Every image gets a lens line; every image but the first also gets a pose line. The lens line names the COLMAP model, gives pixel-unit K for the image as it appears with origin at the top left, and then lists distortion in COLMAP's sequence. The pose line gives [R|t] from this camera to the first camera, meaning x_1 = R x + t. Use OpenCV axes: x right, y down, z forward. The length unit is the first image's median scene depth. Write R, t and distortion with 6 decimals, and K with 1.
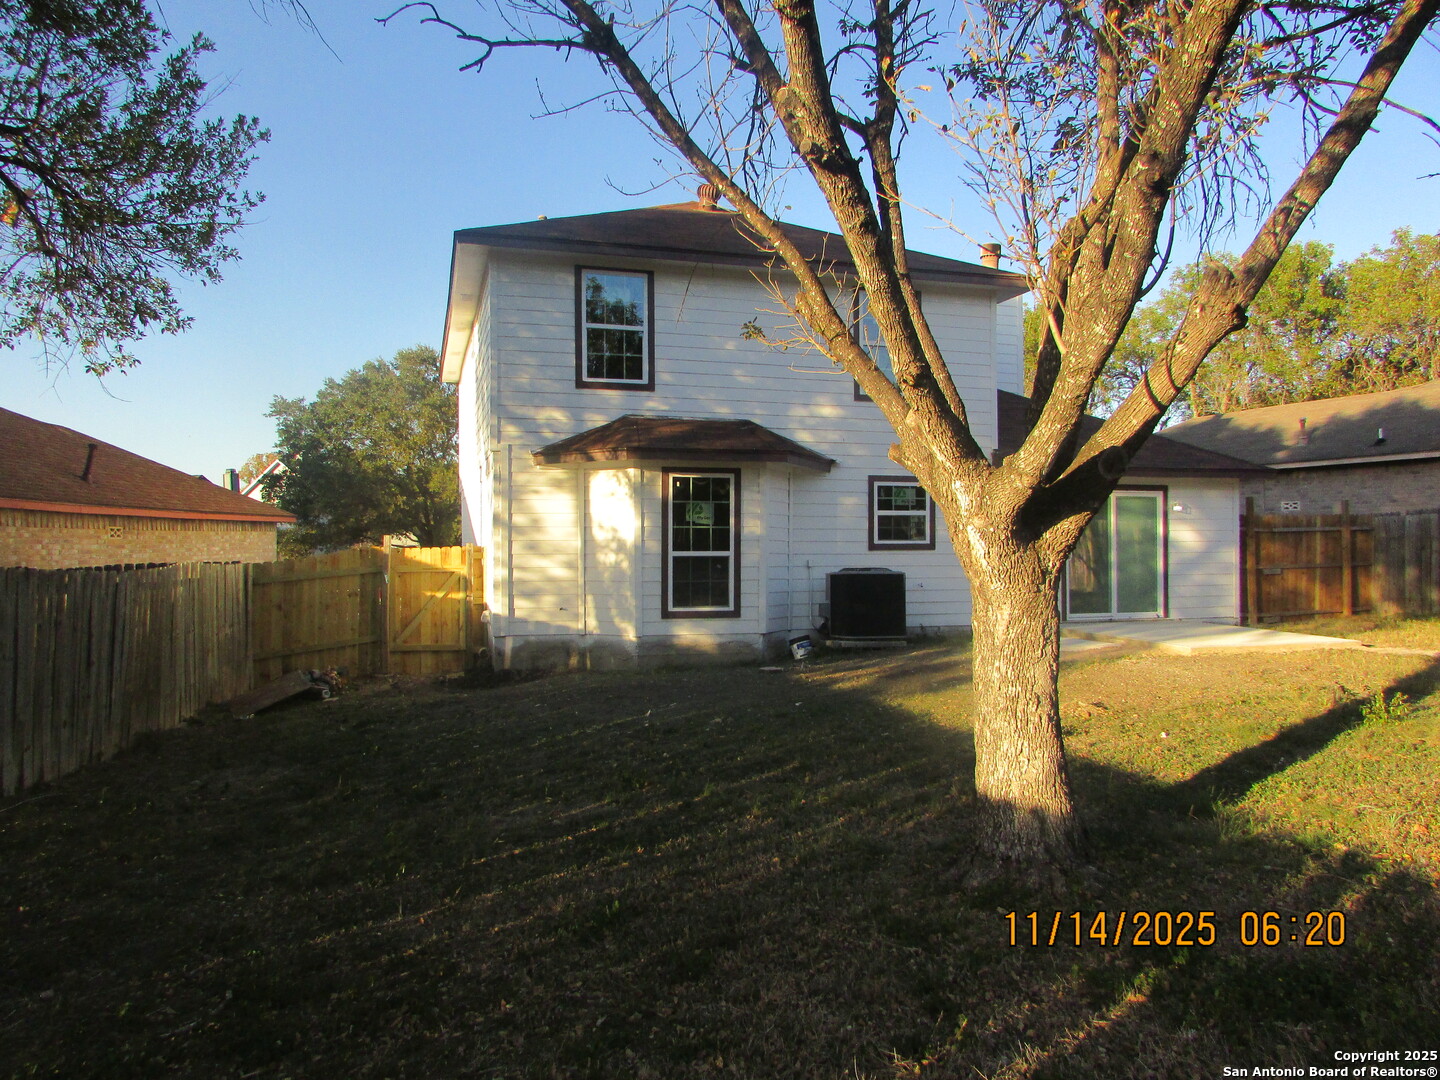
lens RADIAL K [[1014.3, 0, 719.6], [0, 1014.3, 545.3], [0, 0, 1]] dist [-0.033652, 0.014680]
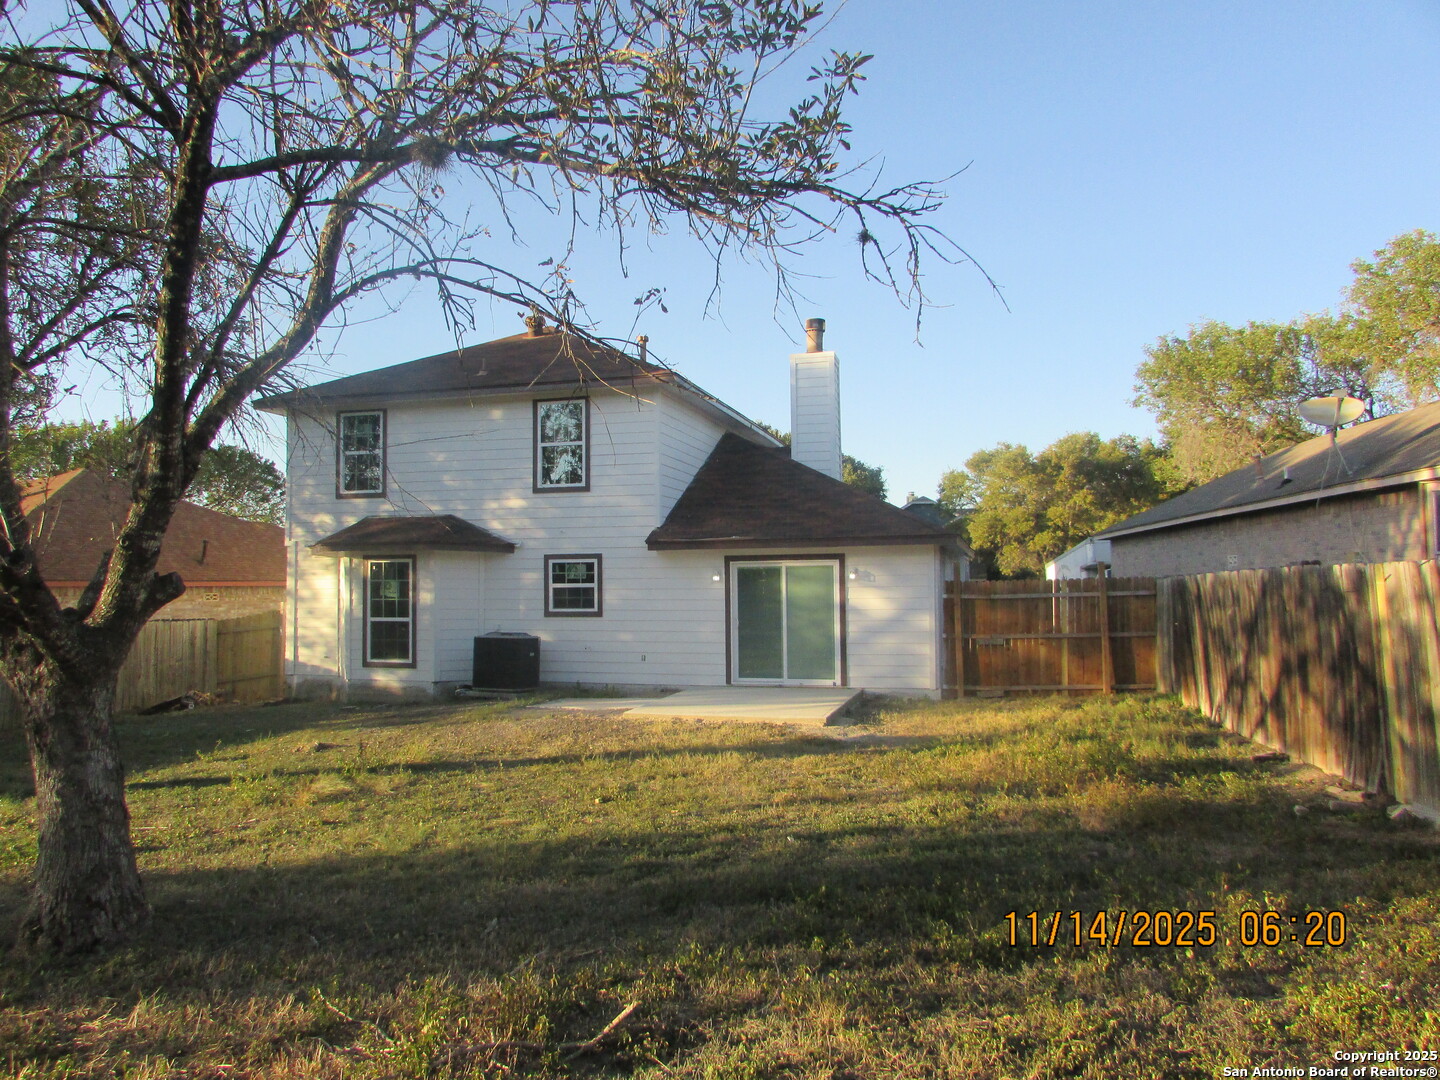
lens RADIAL K [[1014.3, 0, 720.8], [0, 1014.3, 535.3], [0, 0, 1]] dist [-0.033652, 0.014680]
pose [[0.860270, -0.026234, -0.509163, 1.011462], [0.005120, 0.999069, -0.042825, -0.041894], [0.509813, 0.034234, 0.859604, 0.071668]]
